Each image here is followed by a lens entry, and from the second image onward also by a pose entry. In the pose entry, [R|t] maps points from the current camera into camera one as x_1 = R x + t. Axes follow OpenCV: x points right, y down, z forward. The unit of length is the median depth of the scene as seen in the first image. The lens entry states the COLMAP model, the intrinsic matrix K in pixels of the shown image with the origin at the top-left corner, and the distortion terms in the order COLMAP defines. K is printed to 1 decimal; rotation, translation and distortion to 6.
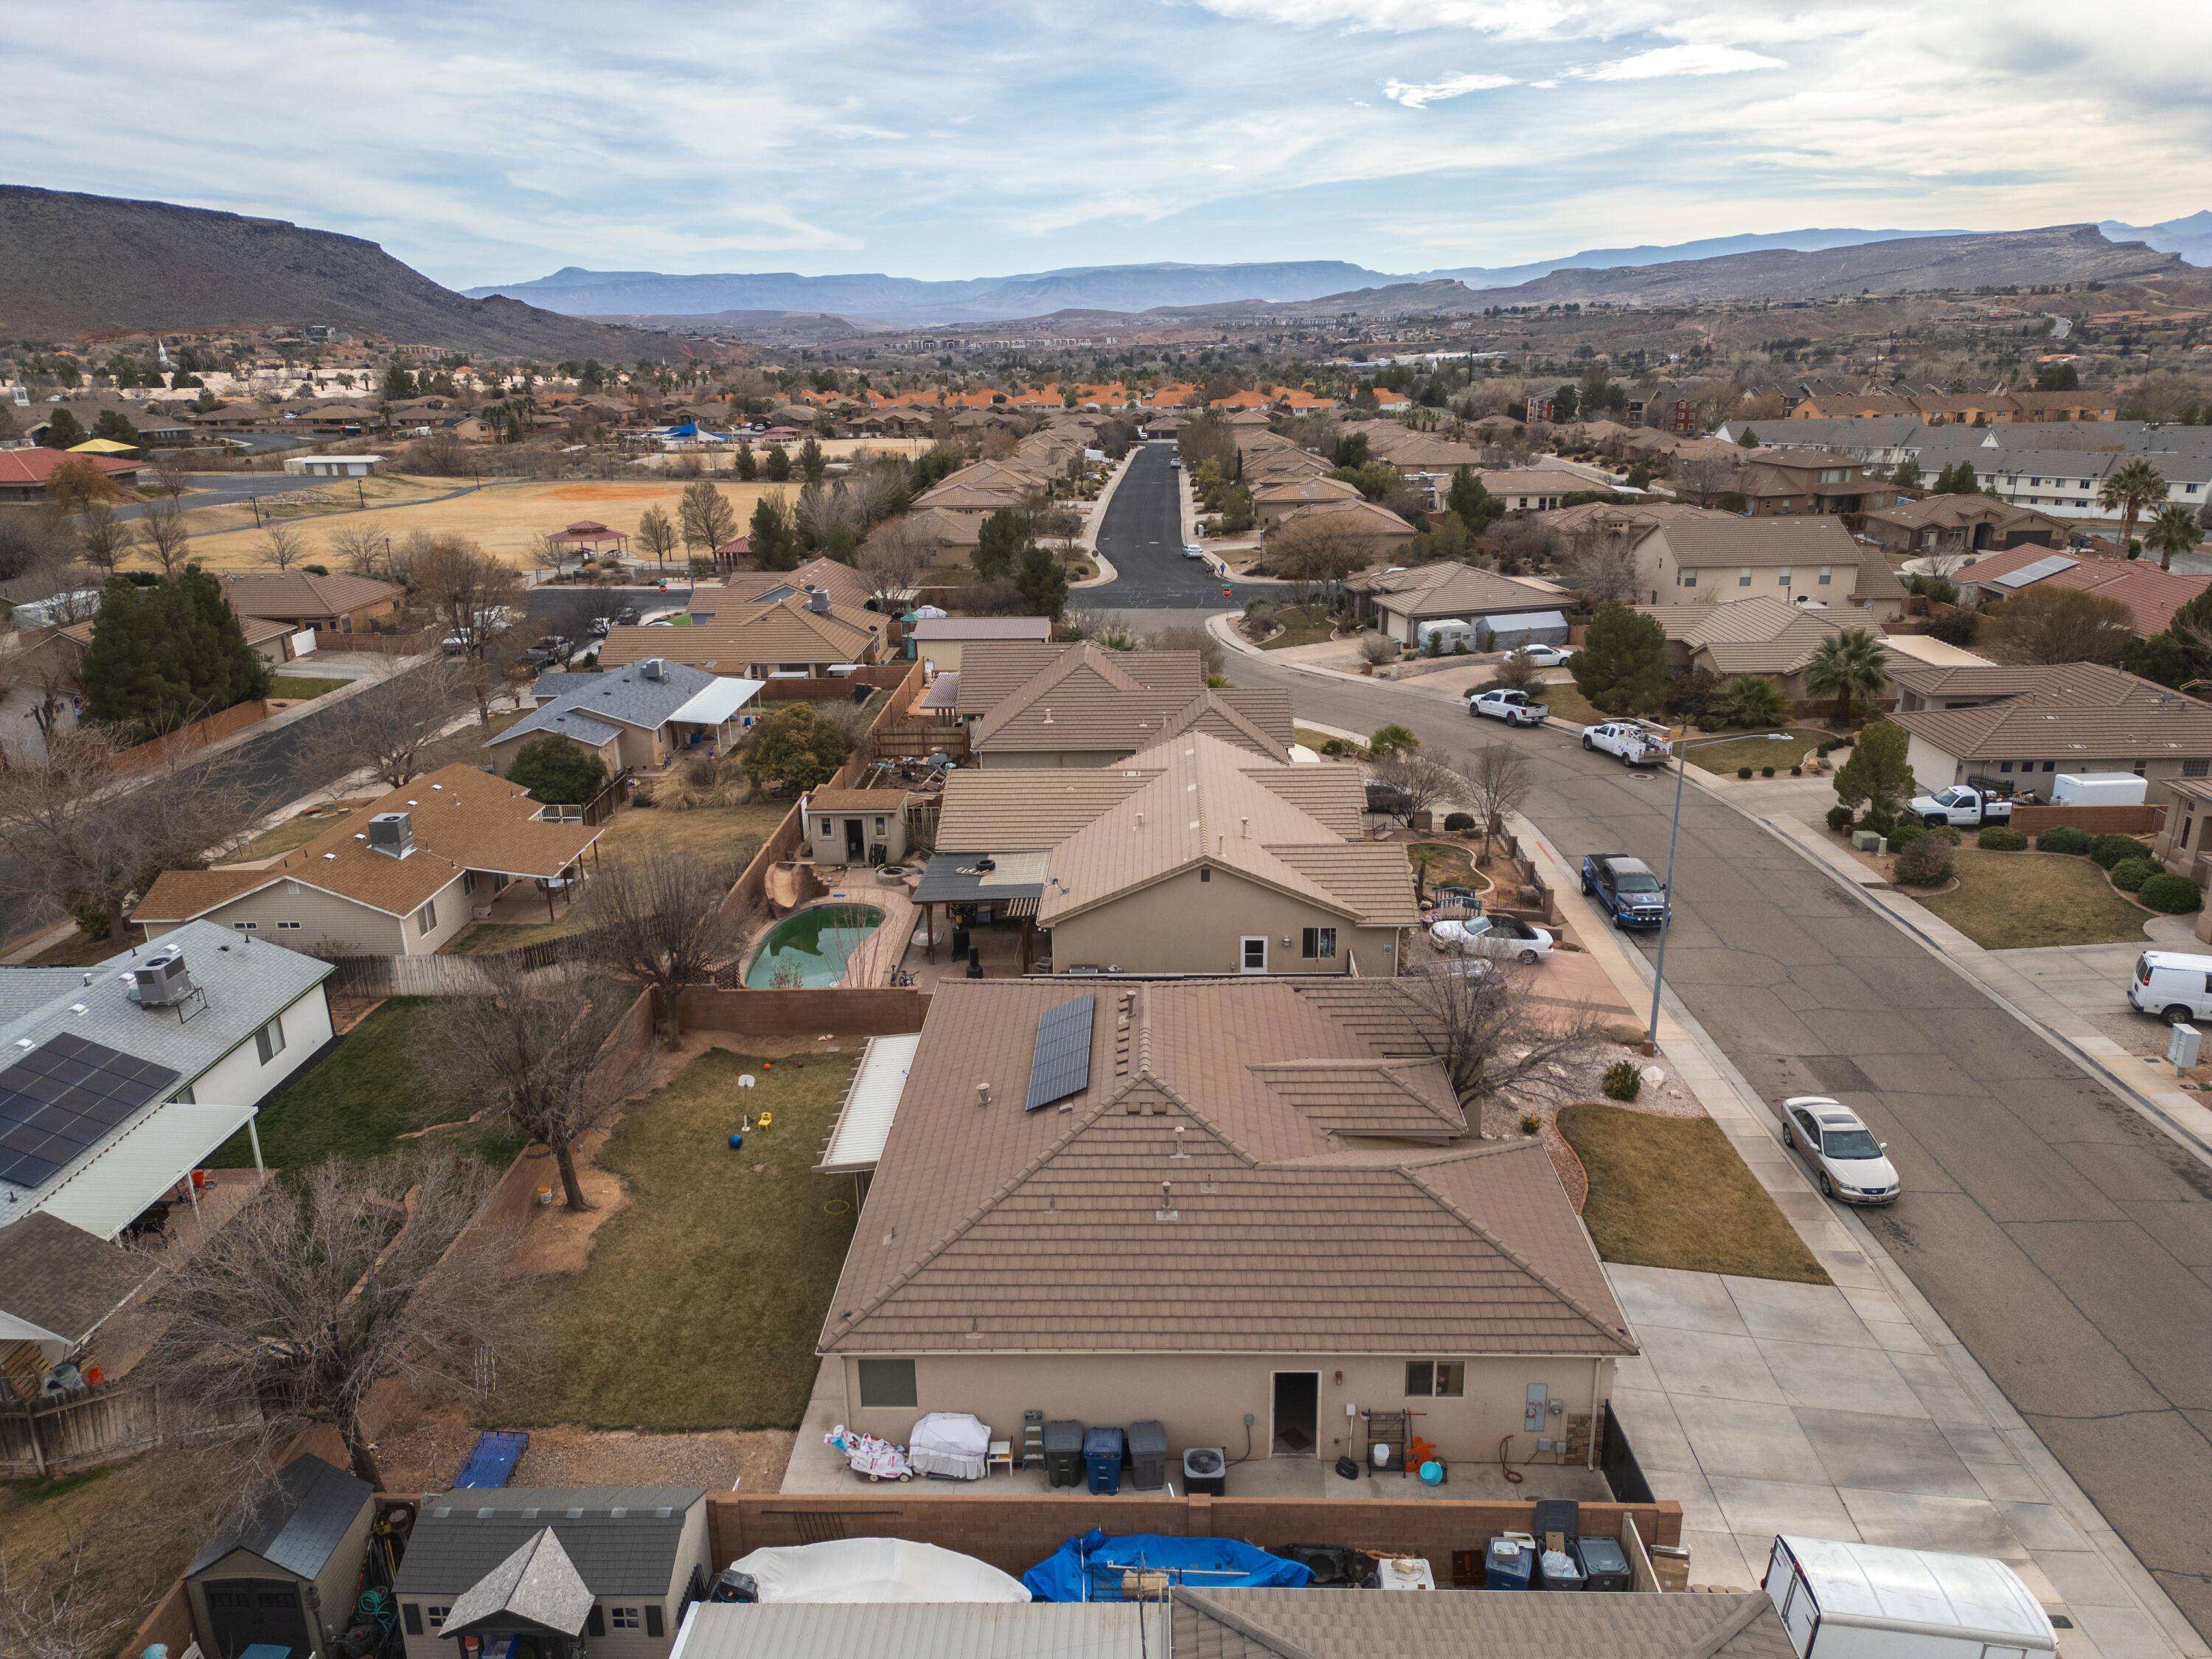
lens RADIAL K [[1542.1, 0, 1106.0], [0, 1542.1, 829.5], [0, 0, 1]] dist [0.072506, -0.067974]
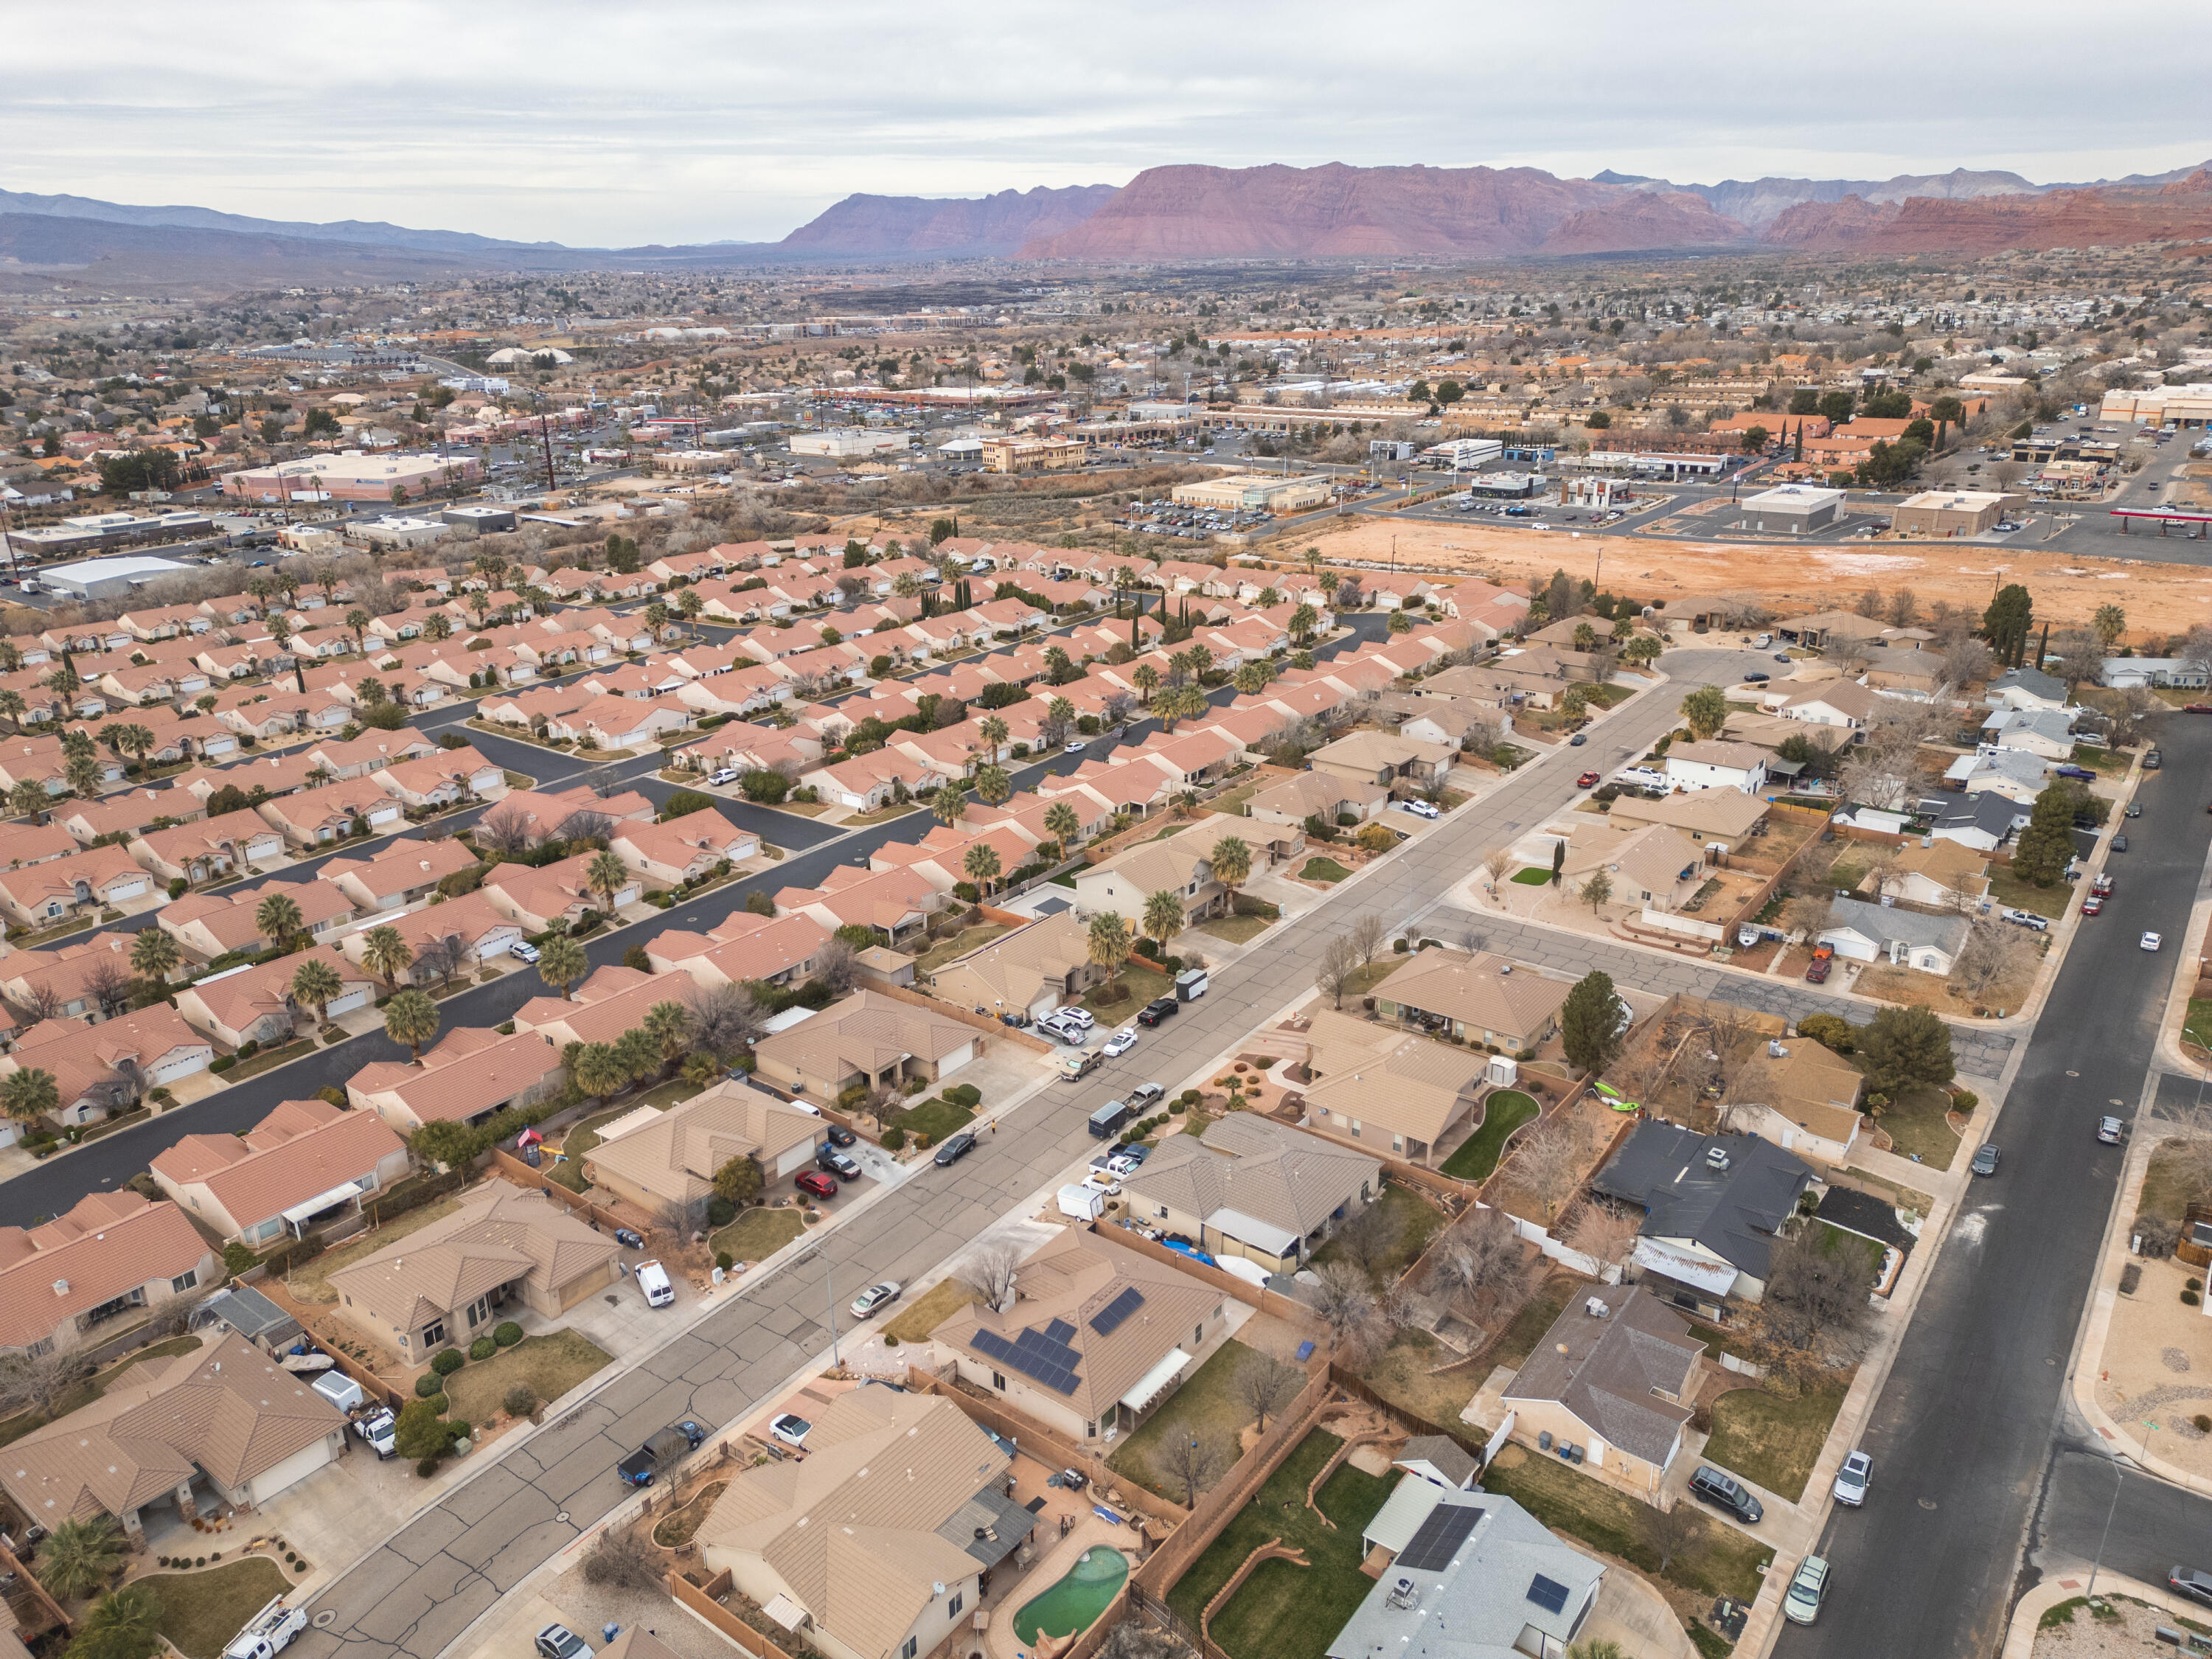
lens RADIAL K [[1543.6, 0, 1106.0], [0, 1543.6, 829.5], [0, 0, 1]] dist [0.074744, -0.065464]
pose [[-0.817136, -0.166662, 0.551827, -0.803649], [0.207694, 0.807875, 0.551544, -1.207234], [-0.537728, 0.565298, -0.625529, 1.246291]]
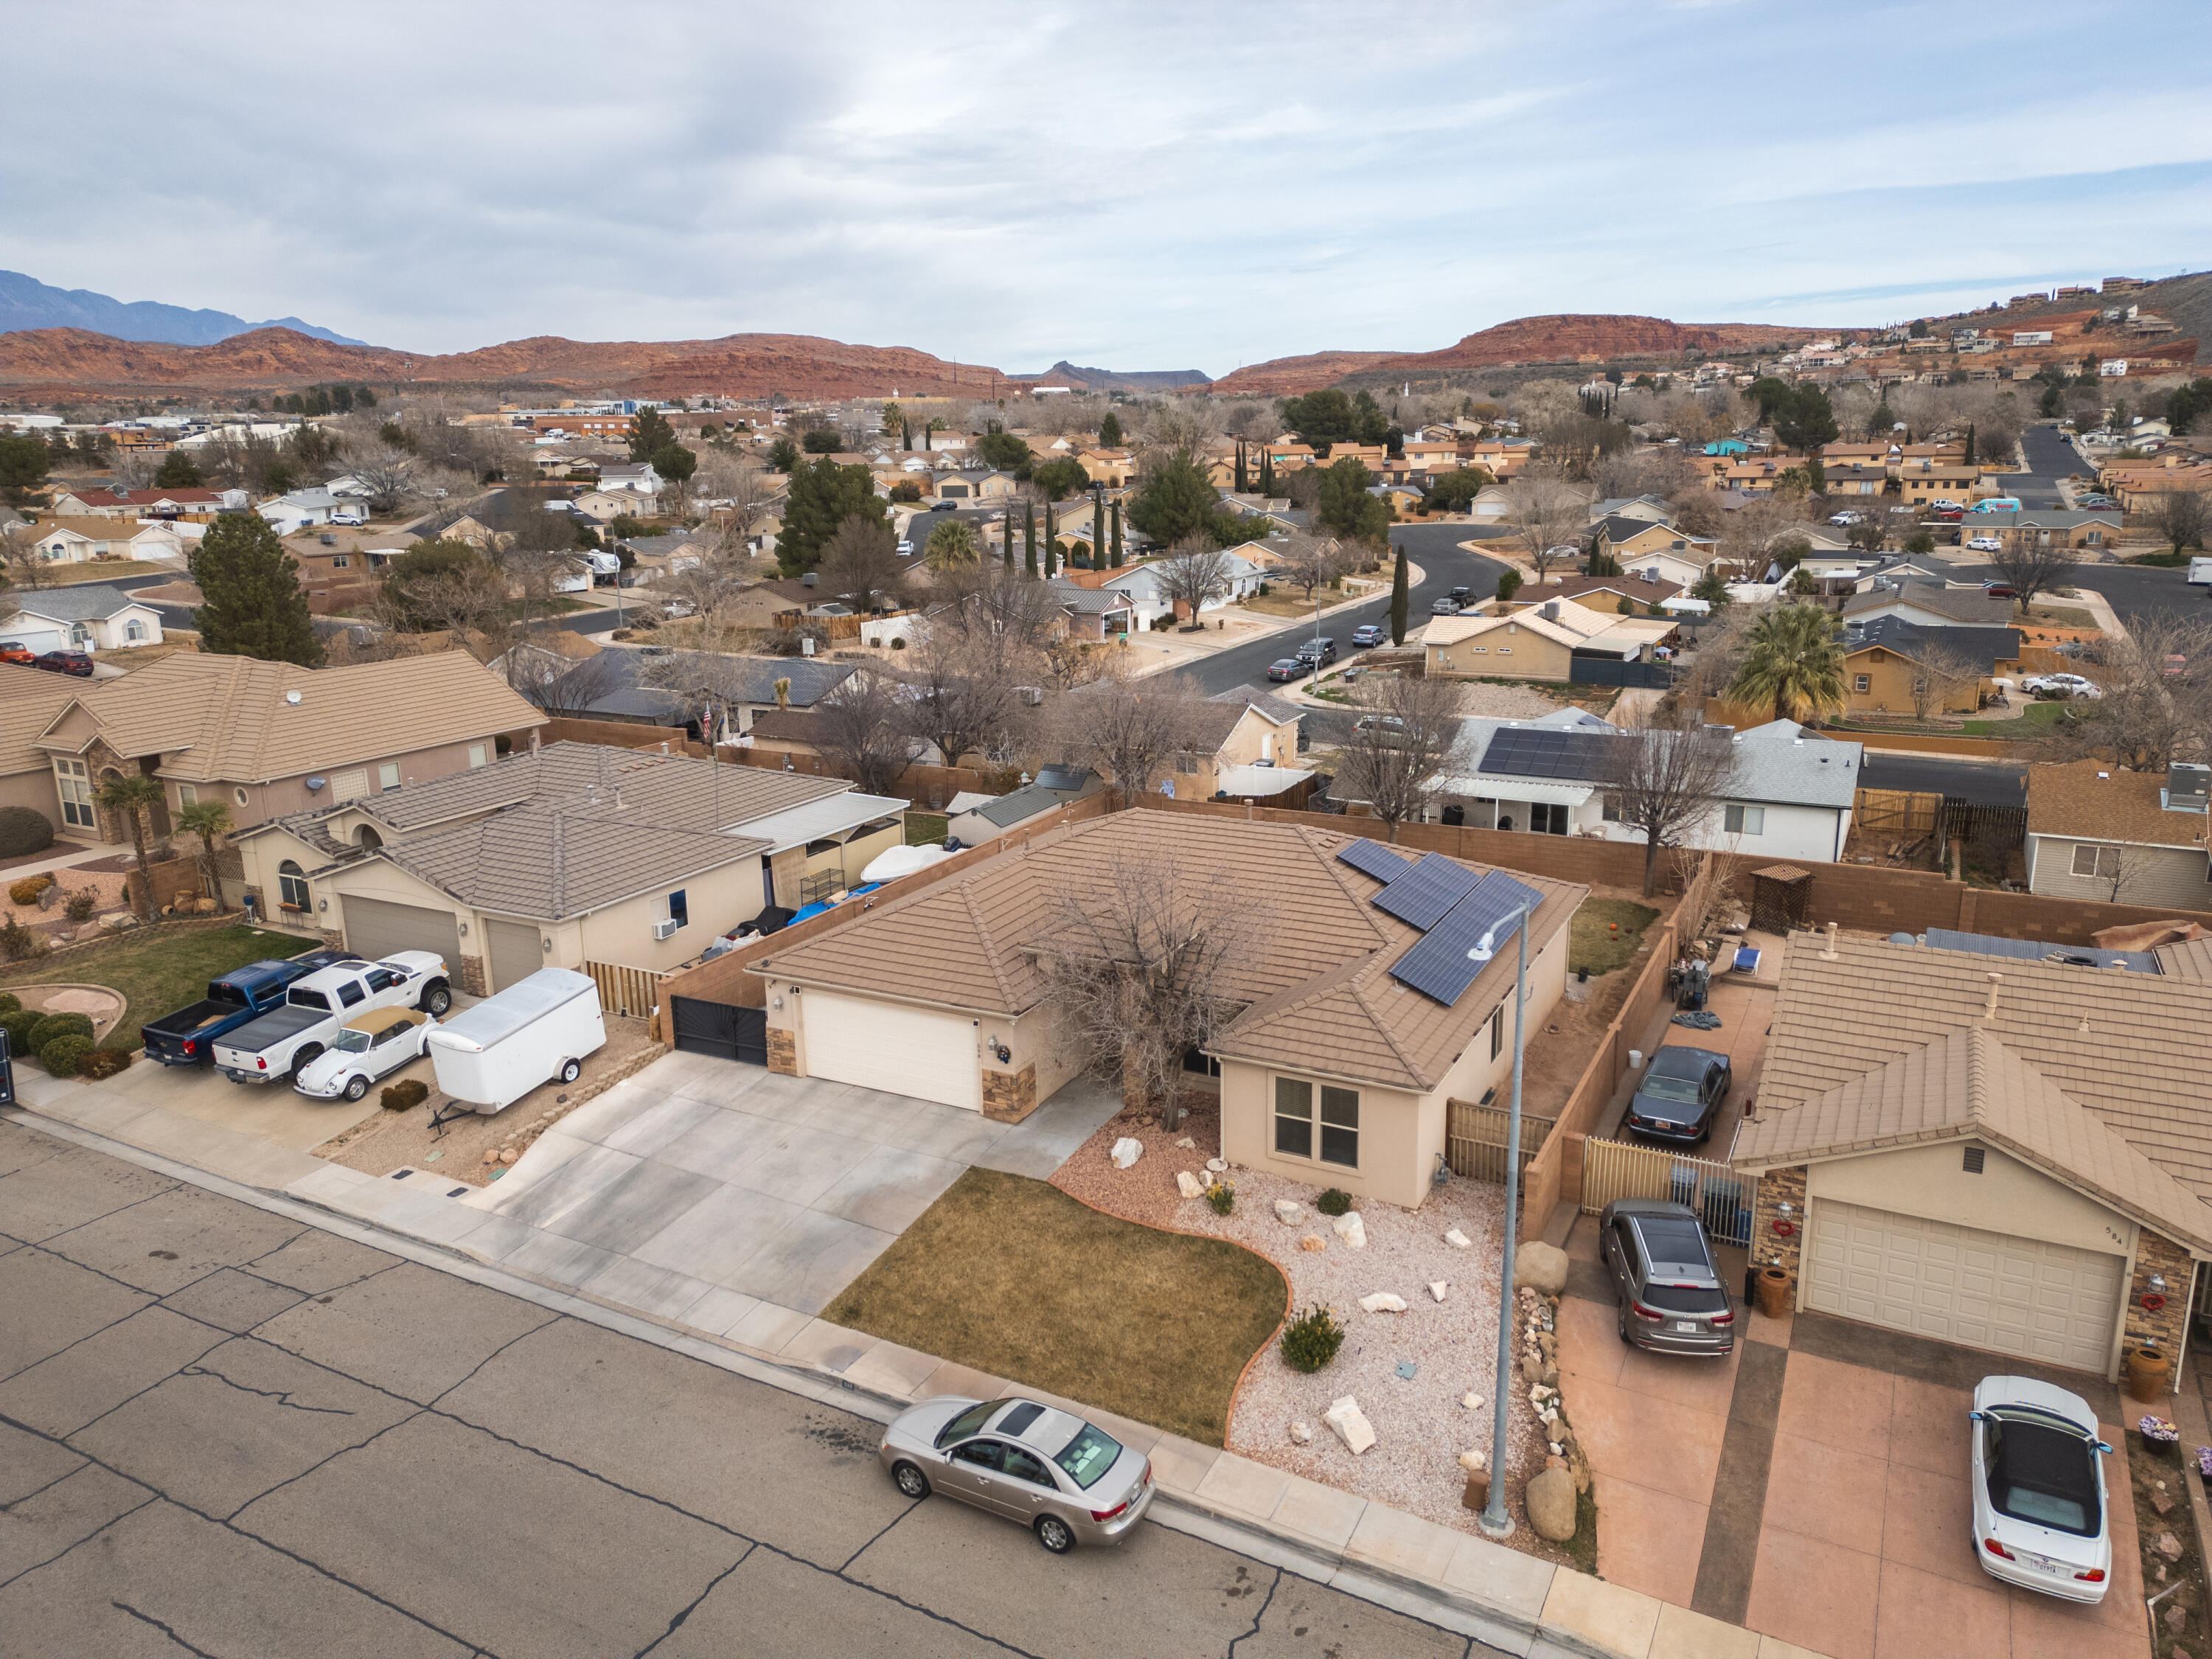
lens RADIAL K [[1536.8, 0, 1108.6], [0, 1536.8, 822.2], [0, 0, 1]] dist [0.082417, -0.082205]
pose [[-0.435974, 0.244057, -0.866235, 0.533010], [-0.257217, 0.888585, 0.379811, -0.142317], [0.862419, 0.388398, -0.324625, 0.668626]]
